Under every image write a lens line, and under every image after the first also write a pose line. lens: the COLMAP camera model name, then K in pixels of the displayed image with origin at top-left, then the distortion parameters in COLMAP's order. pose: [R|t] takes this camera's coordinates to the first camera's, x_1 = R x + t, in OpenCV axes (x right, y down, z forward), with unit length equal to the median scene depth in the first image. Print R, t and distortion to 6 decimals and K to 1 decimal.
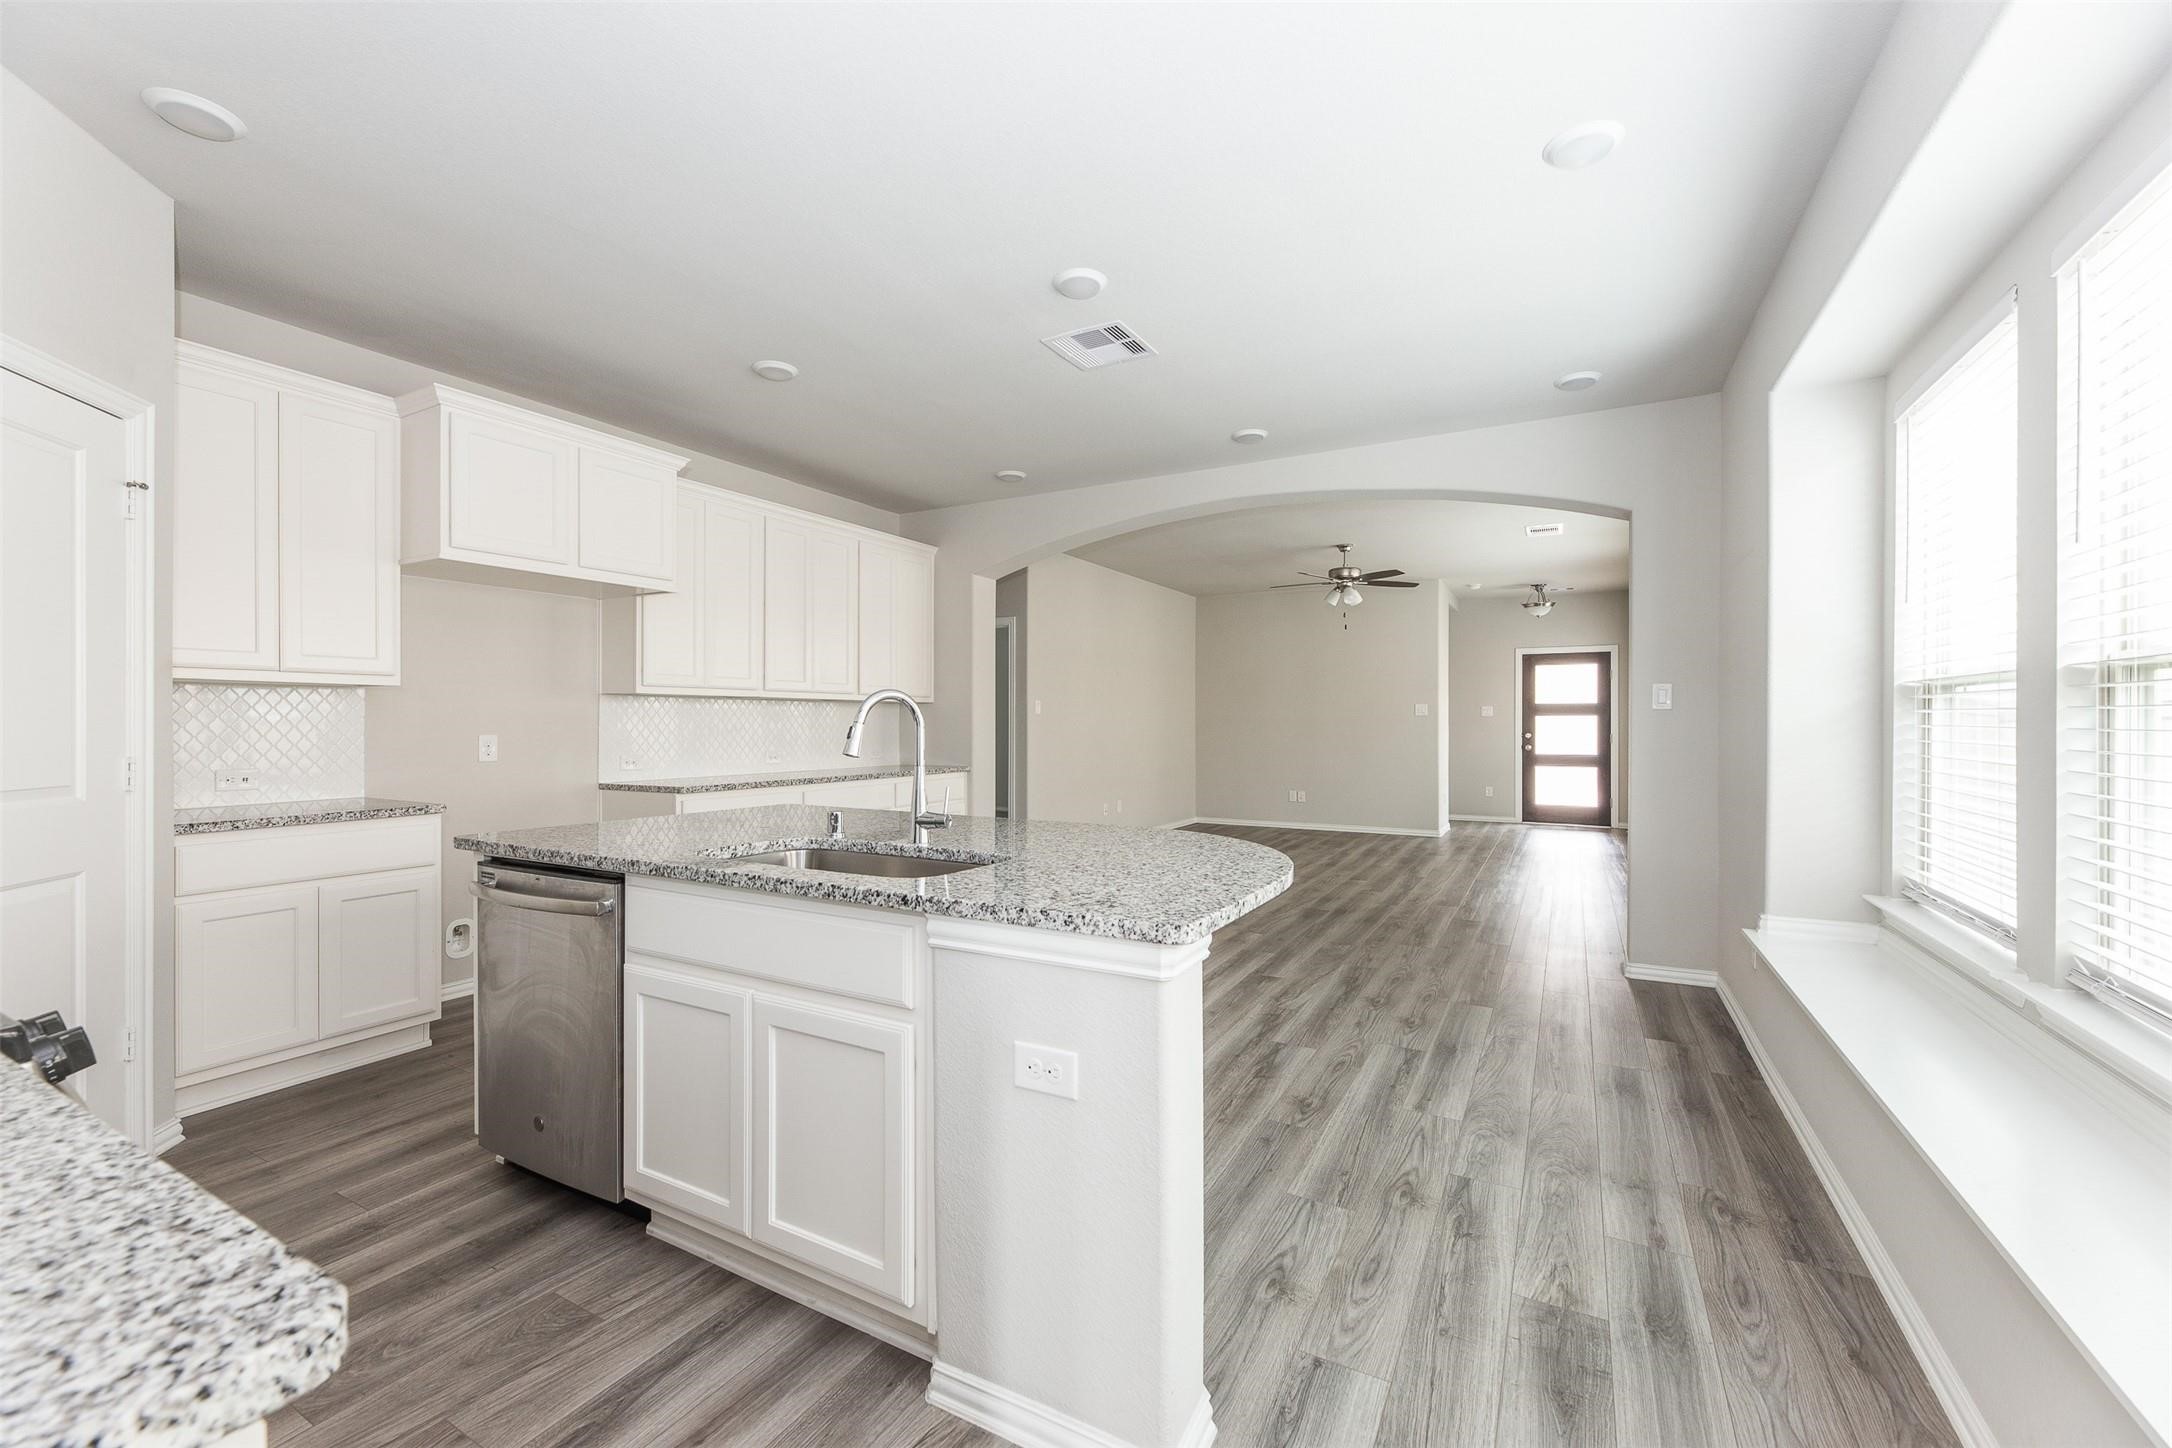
lens RADIAL K [[884.4, 0, 1088.8], [0, 884.4, 727.9], [0, 0, 1]] dist [0.001279, -0.001482]
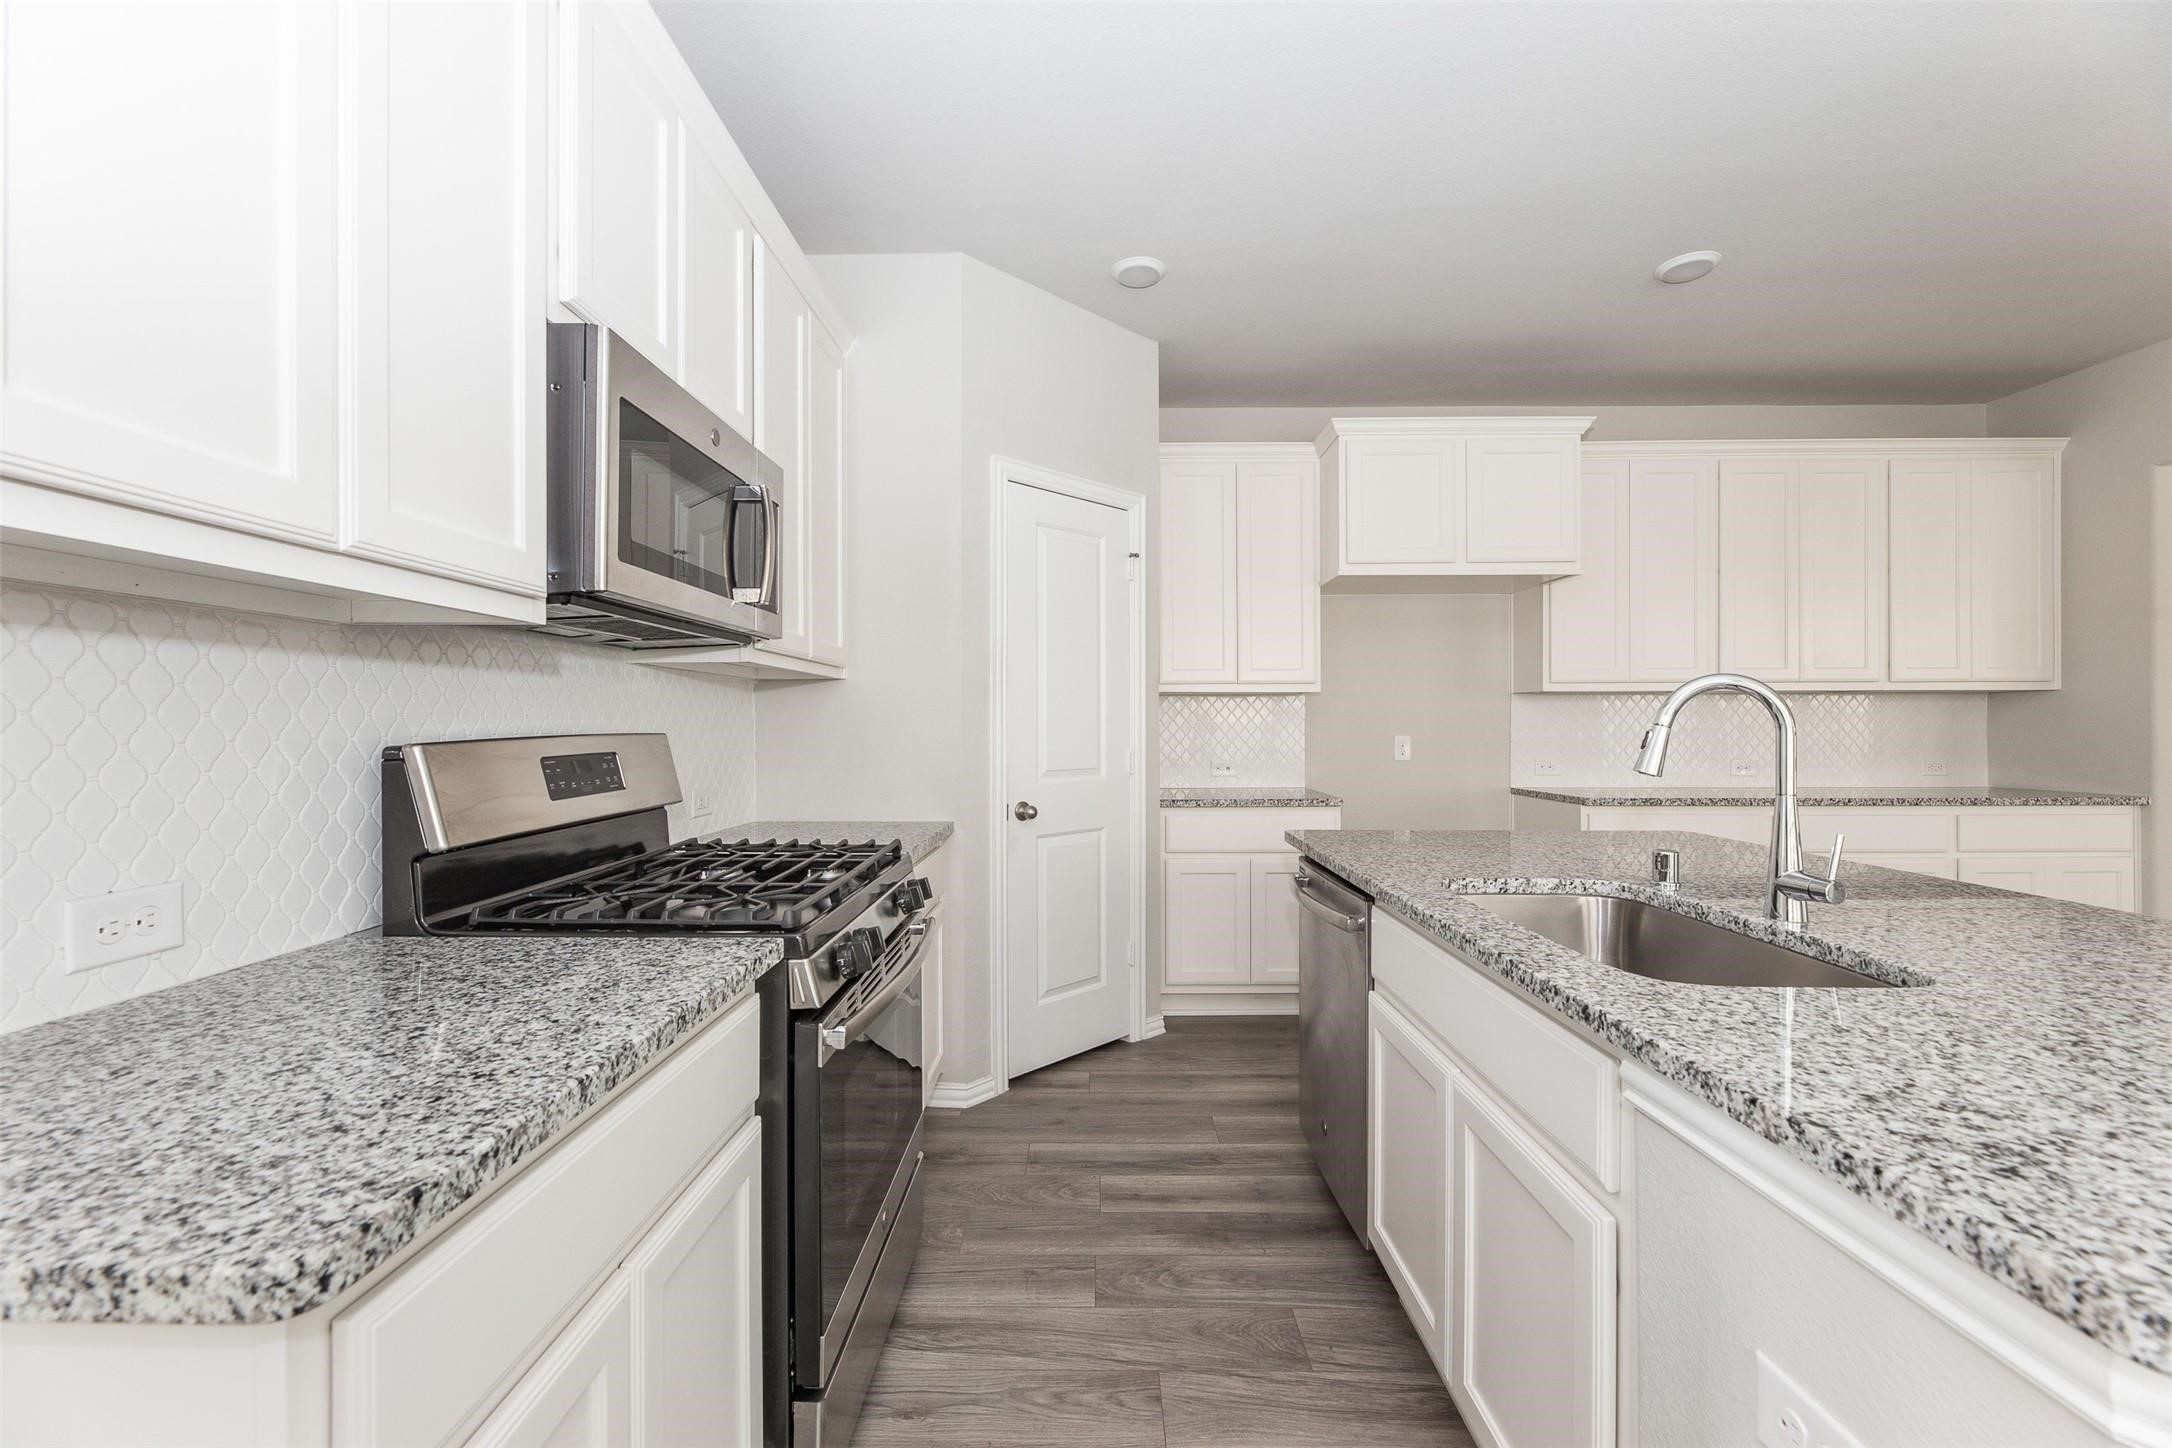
lens RADIAL K [[884.4, 0, 1080.6], [0, 884.4, 723.6], [0, 0, 1]] dist [0.001279, -0.001482]
pose [[0.471106, -0.000350, -0.882077, 0.136483], [-0.002545, 0.999995, -0.001757, -0.005983], [0.882073, 0.003073, 0.471103, 0.303598]]
